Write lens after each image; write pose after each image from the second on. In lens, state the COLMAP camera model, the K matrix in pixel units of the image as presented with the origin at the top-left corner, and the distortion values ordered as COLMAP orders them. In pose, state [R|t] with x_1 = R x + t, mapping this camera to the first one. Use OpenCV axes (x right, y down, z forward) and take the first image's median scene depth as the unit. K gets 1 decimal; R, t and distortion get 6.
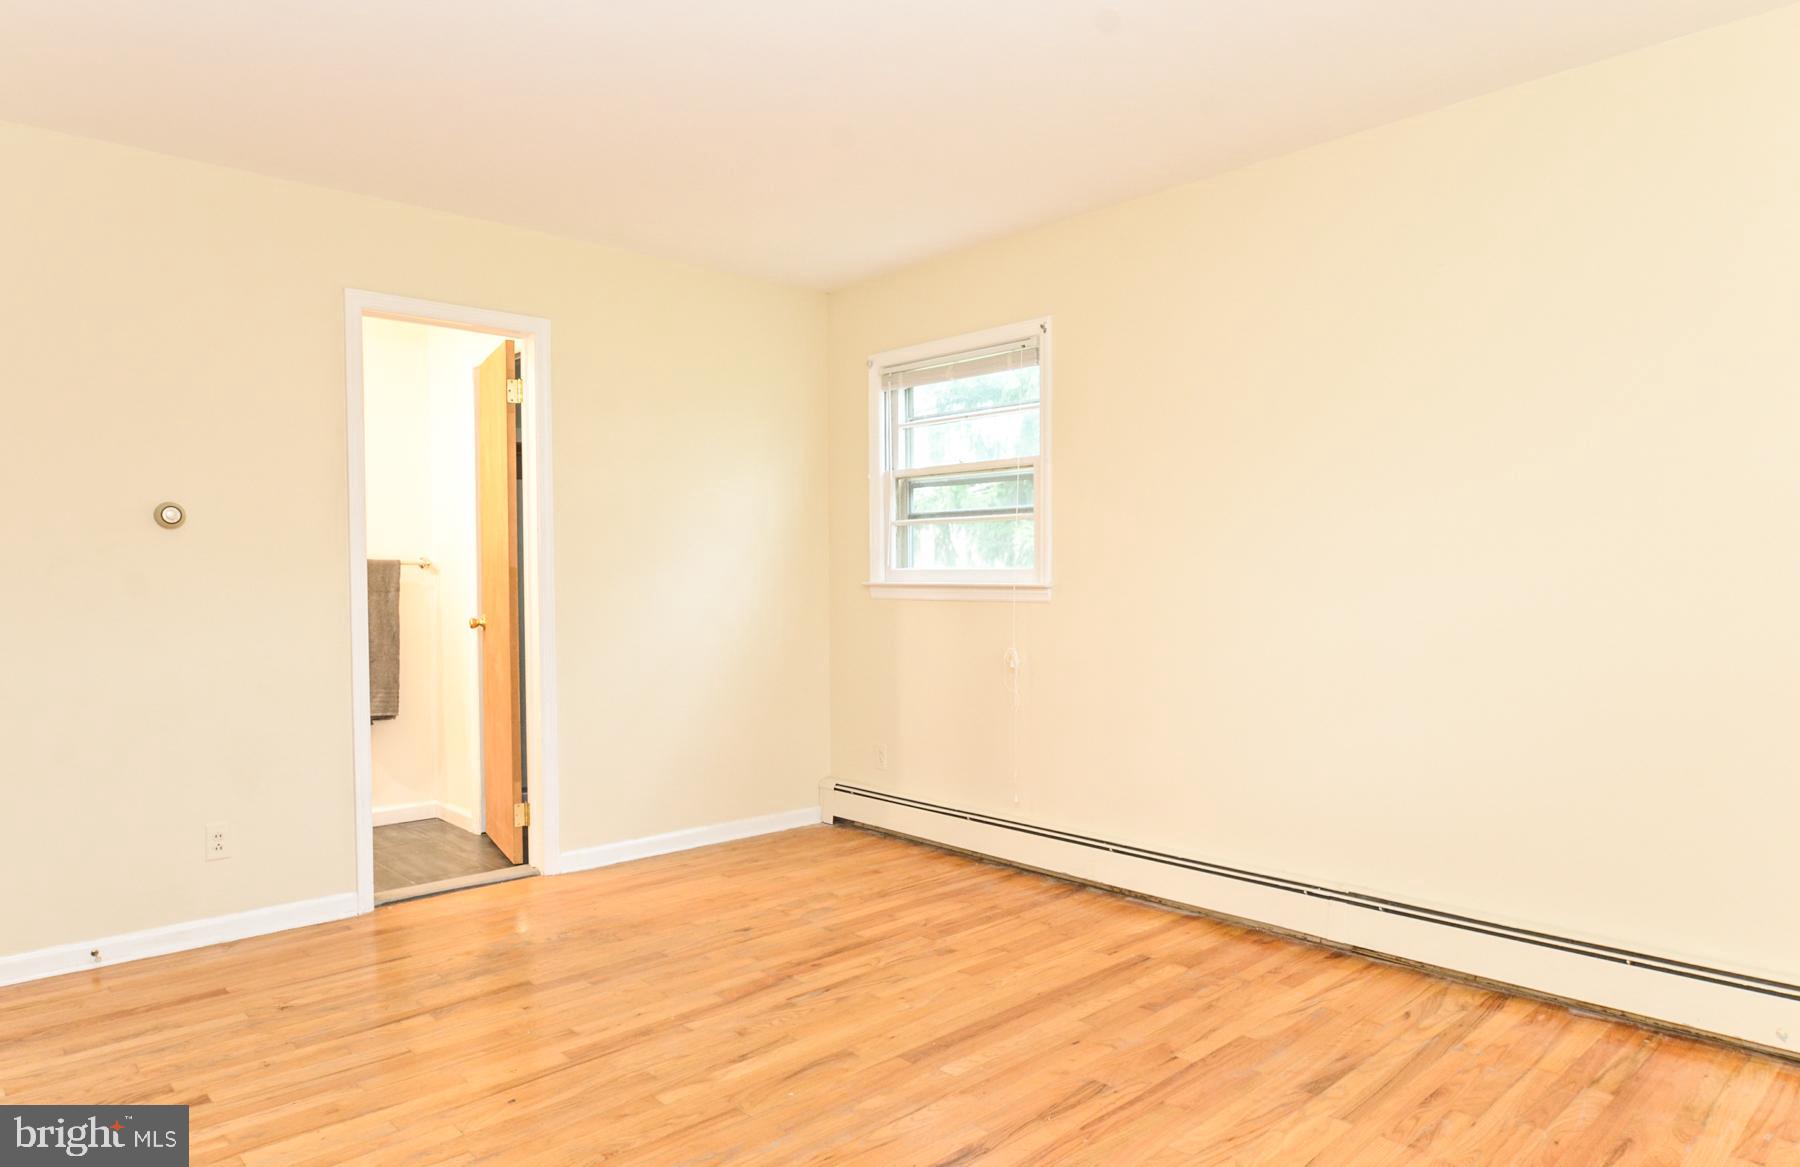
lens RADIAL K [[1096.7, 0, 900.0], [0, 1096.7, 583.5], [0, 0, 1]] dist [-0.006551, -0.003003]
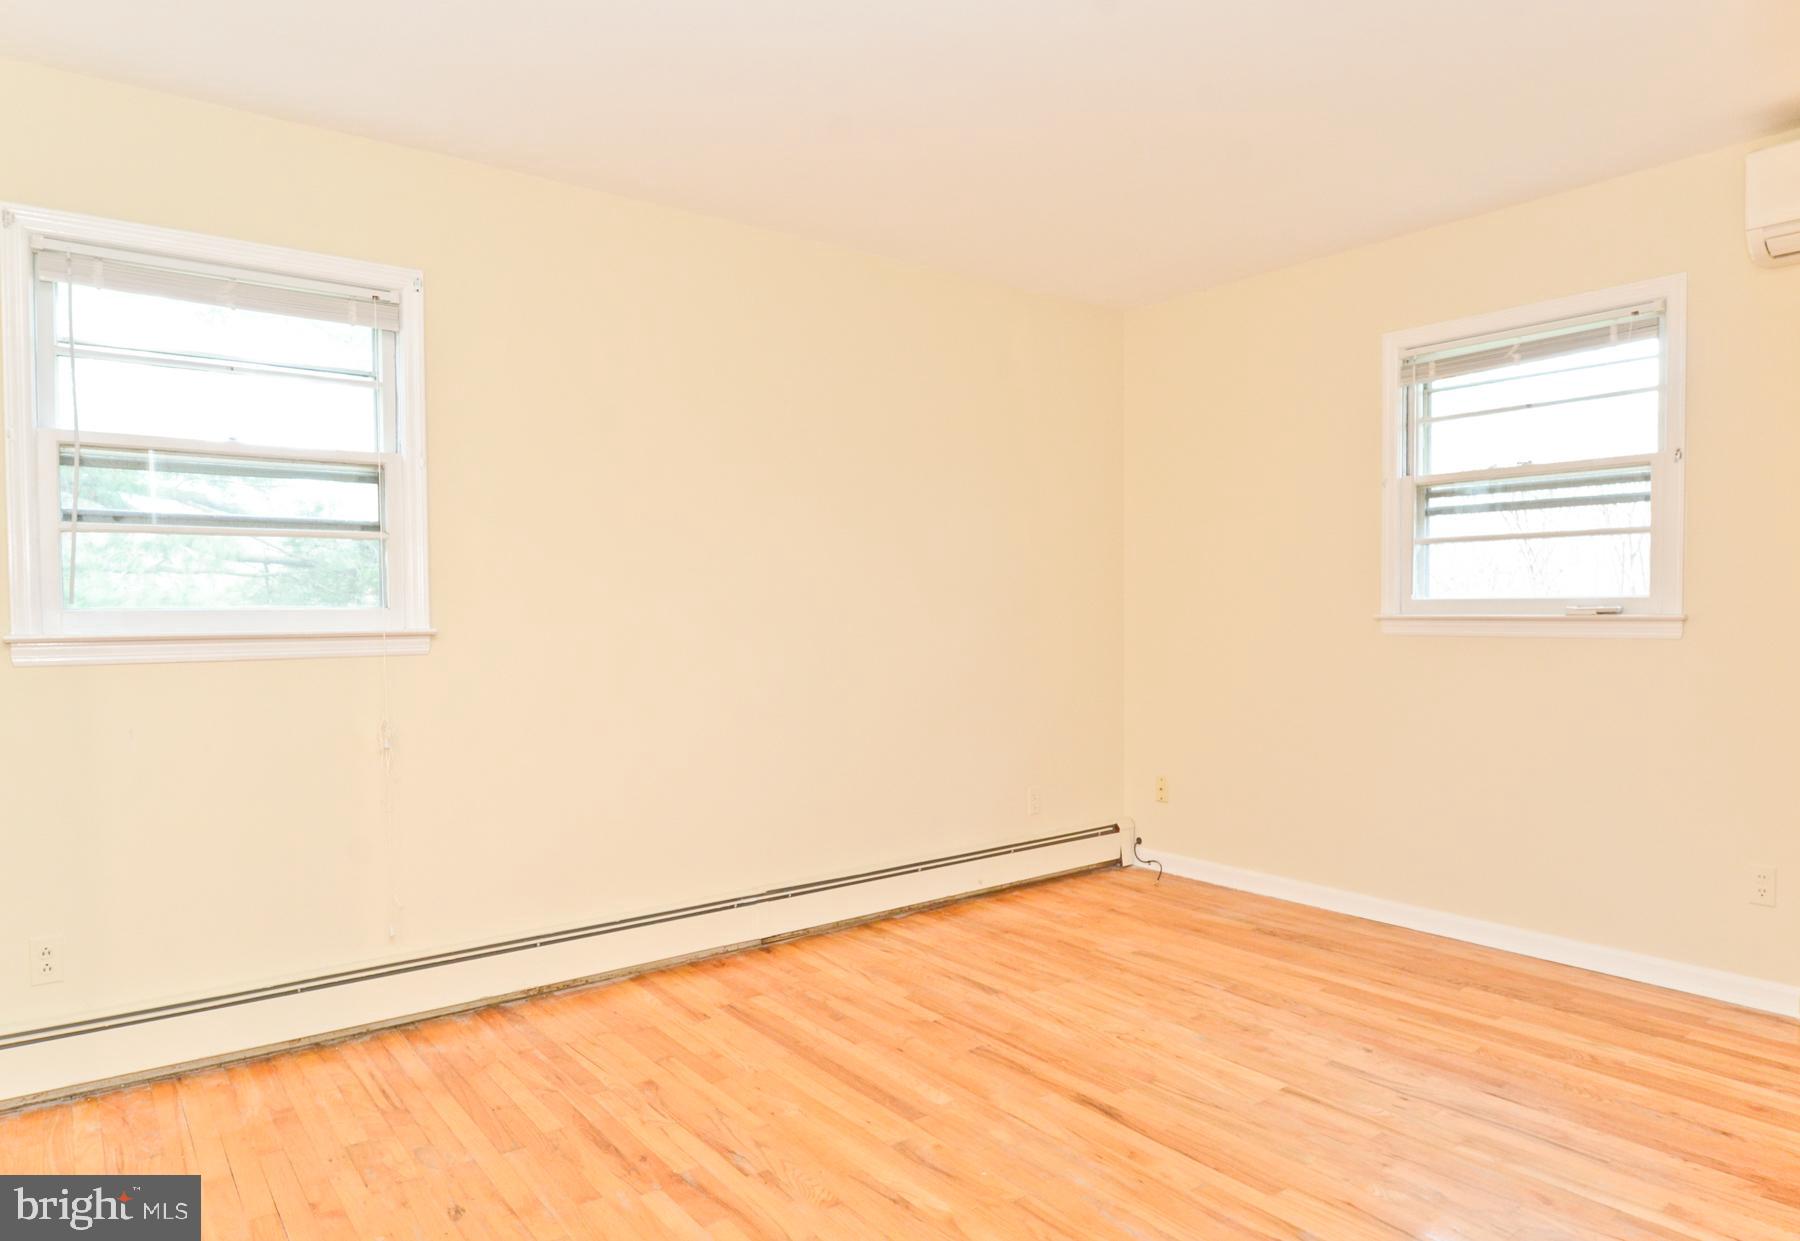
lens RADIAL K [[1123.6, 0, 1002.2], [0, 1123.6, 626.8], [0, 0, 1]] dist [-0.000293, -0.000945]
pose [[0.044098, -0.011730, 0.998958, -0.840973], [0.020064, 0.999740, 0.010853, -0.015038], [-0.998826, 0.019565, 0.044322, 0.733141]]
